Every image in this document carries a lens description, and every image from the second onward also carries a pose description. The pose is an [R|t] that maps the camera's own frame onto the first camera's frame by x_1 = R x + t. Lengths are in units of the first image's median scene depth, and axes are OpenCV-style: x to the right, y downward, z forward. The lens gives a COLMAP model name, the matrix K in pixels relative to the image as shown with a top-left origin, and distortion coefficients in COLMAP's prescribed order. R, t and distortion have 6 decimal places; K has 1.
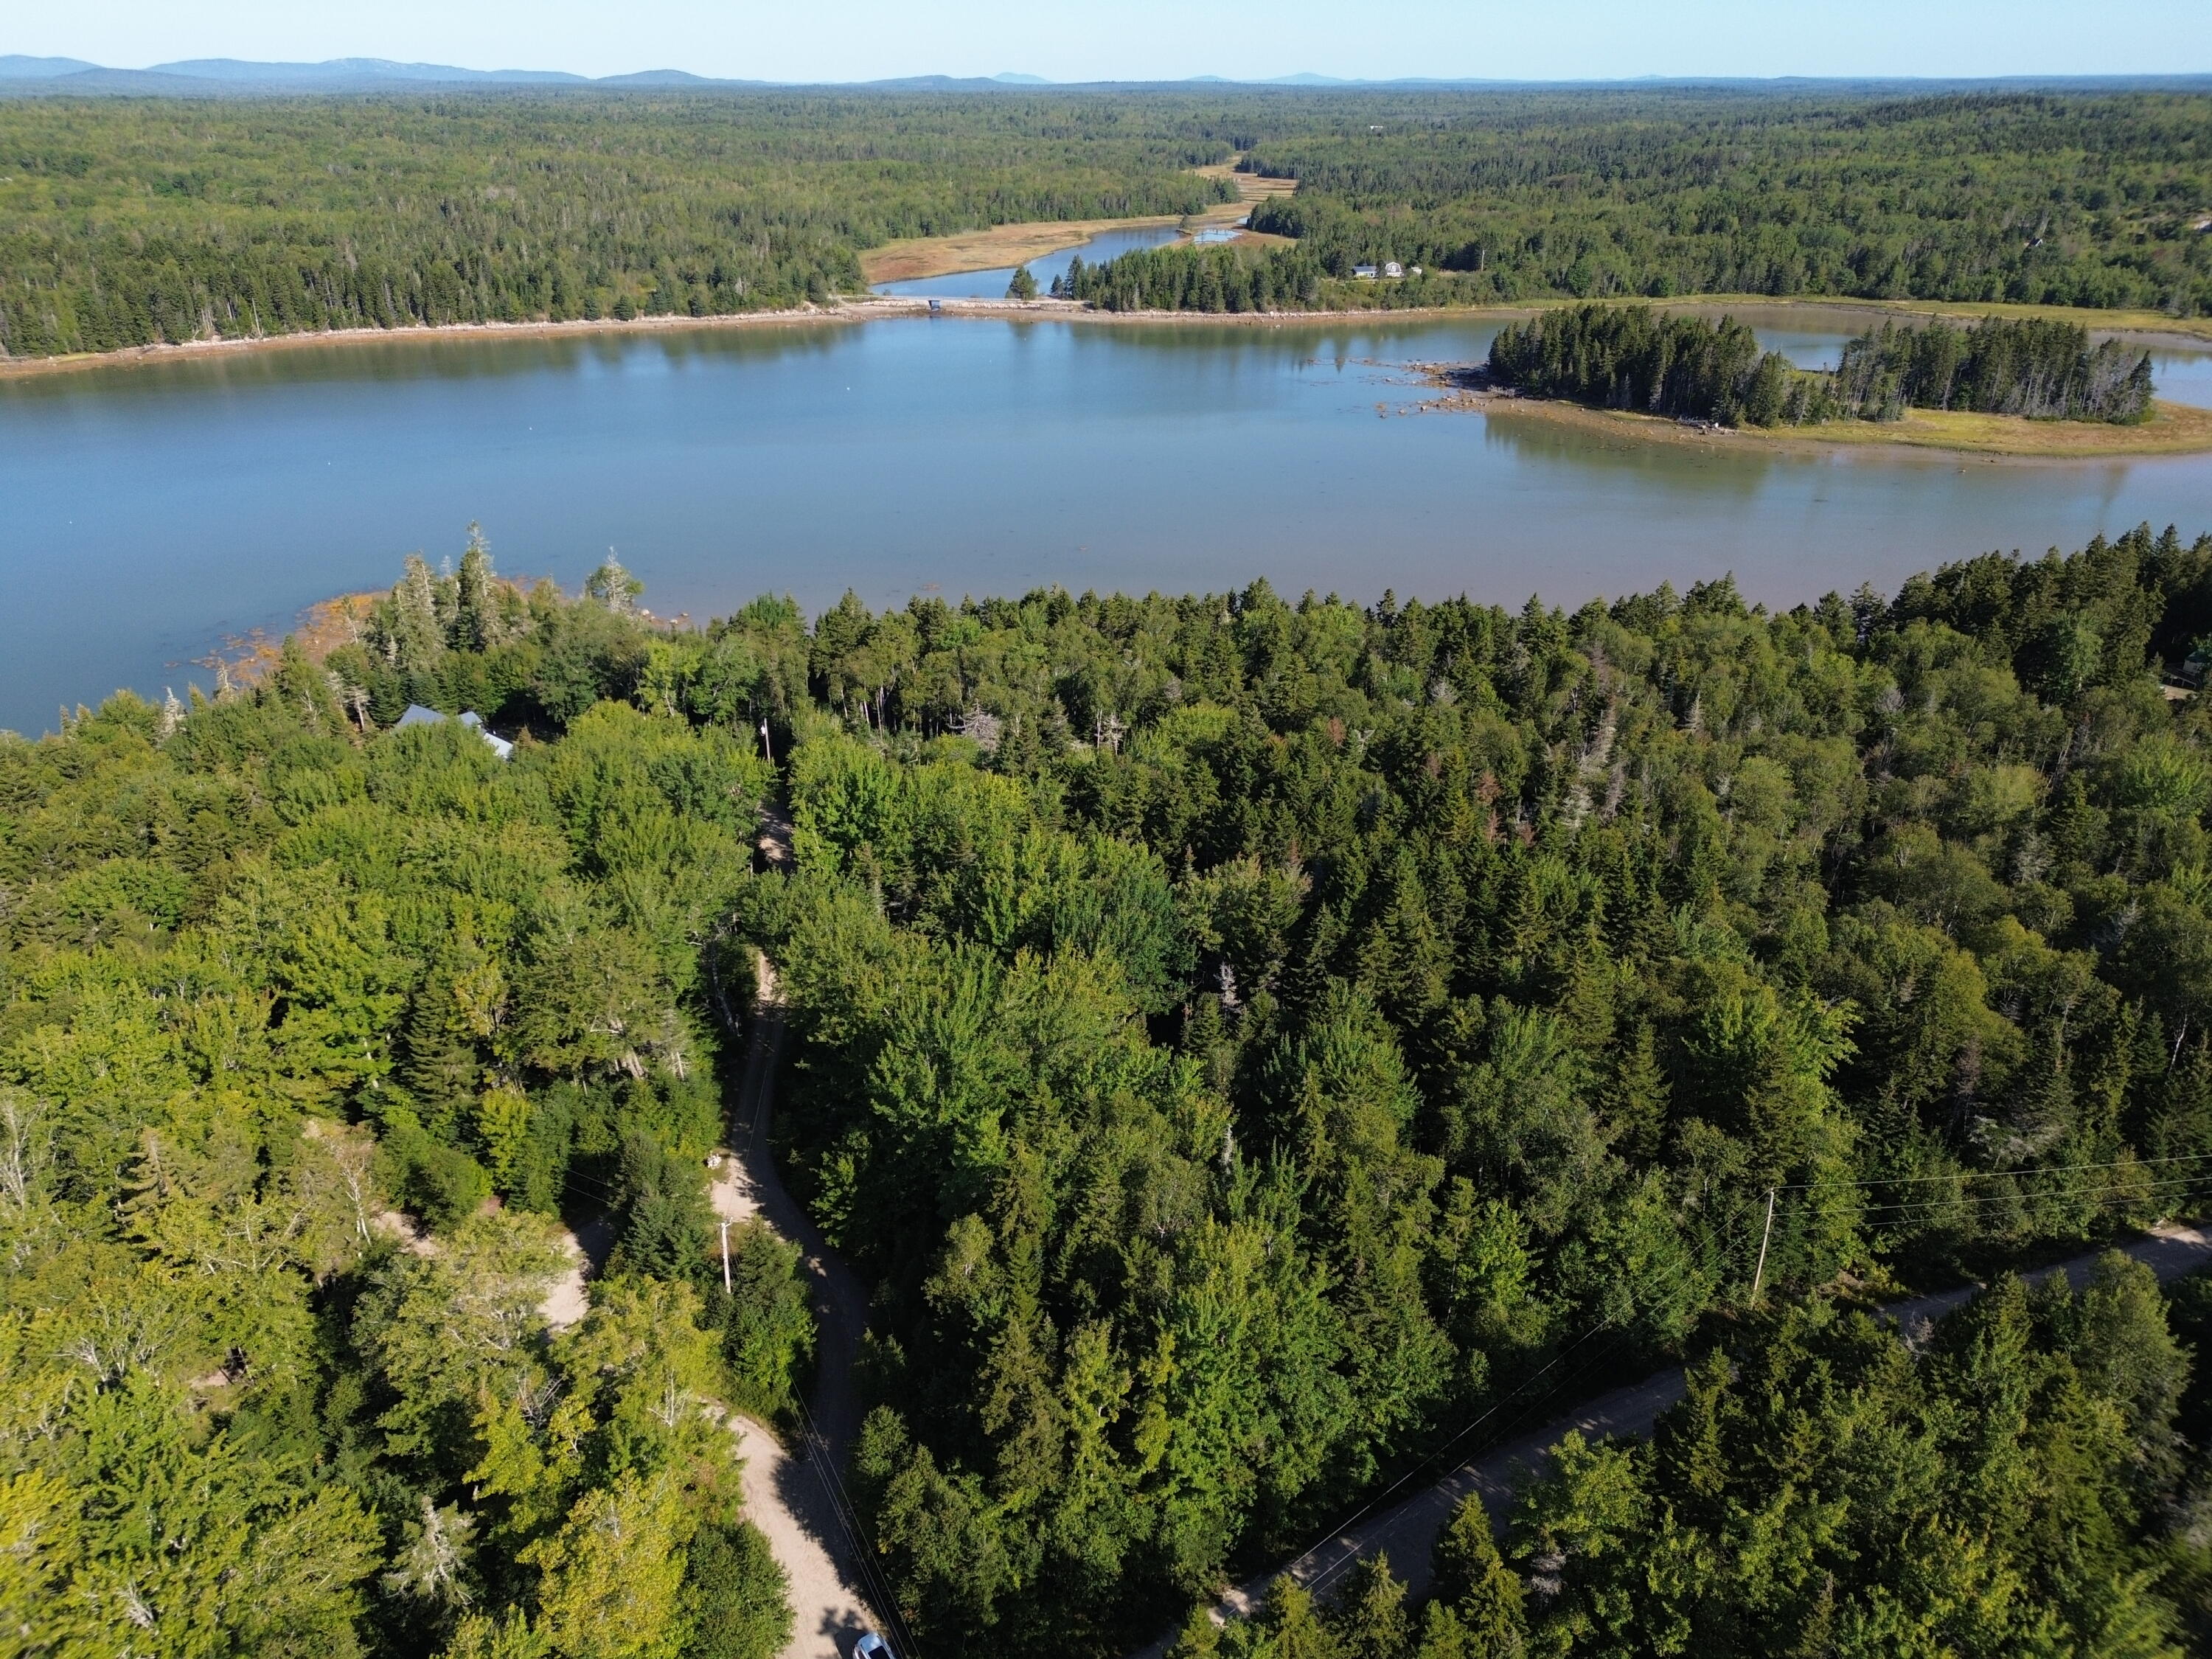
lens RADIAL K [[1763.5, 0, 1116.5], [0, 1763.5, 822.9], [0, 0, 1]] dist [0.051227, -0.032229]
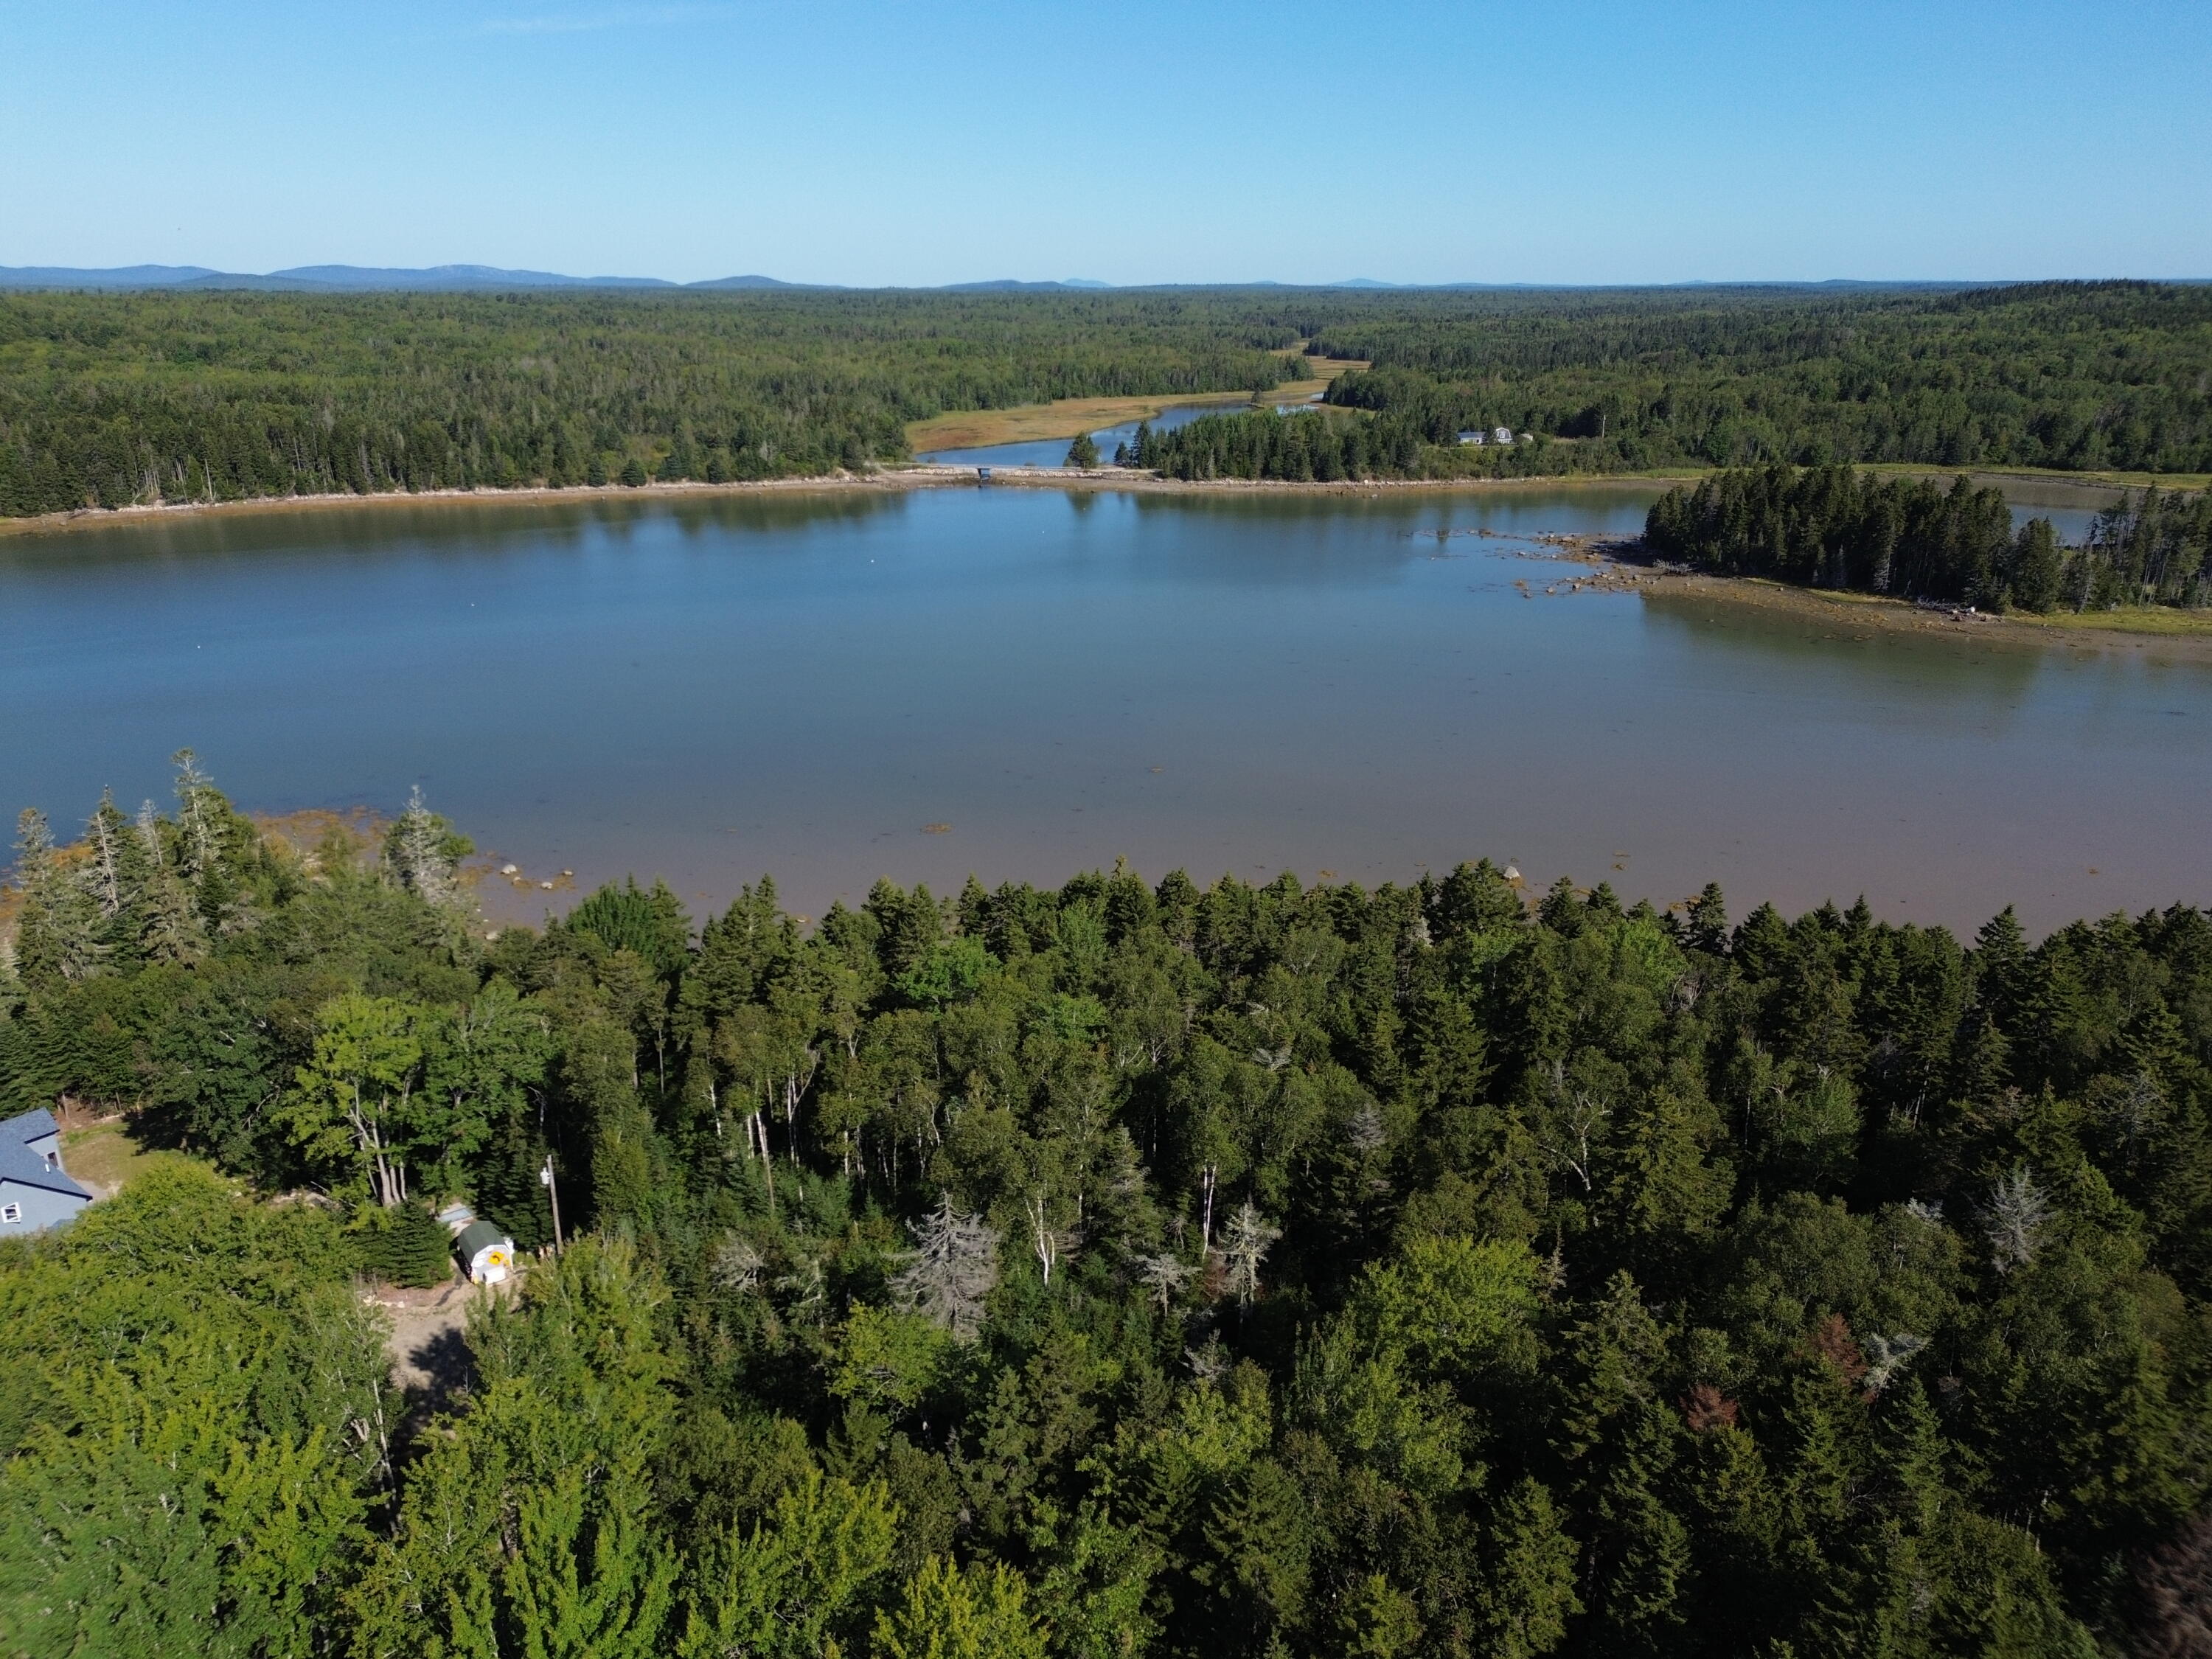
lens RADIAL K [[1763.5, 0, 1097.5], [0, 1763.5, 832.0], [0, 0, 1]] dist [0.051227, -0.032229]
pose [[0.999032, 0.012254, -0.042249, -0.006388], [-0.016214, 0.995373, -0.094713, -0.032087], [0.040893, 0.095306, 0.994608, 0.148724]]
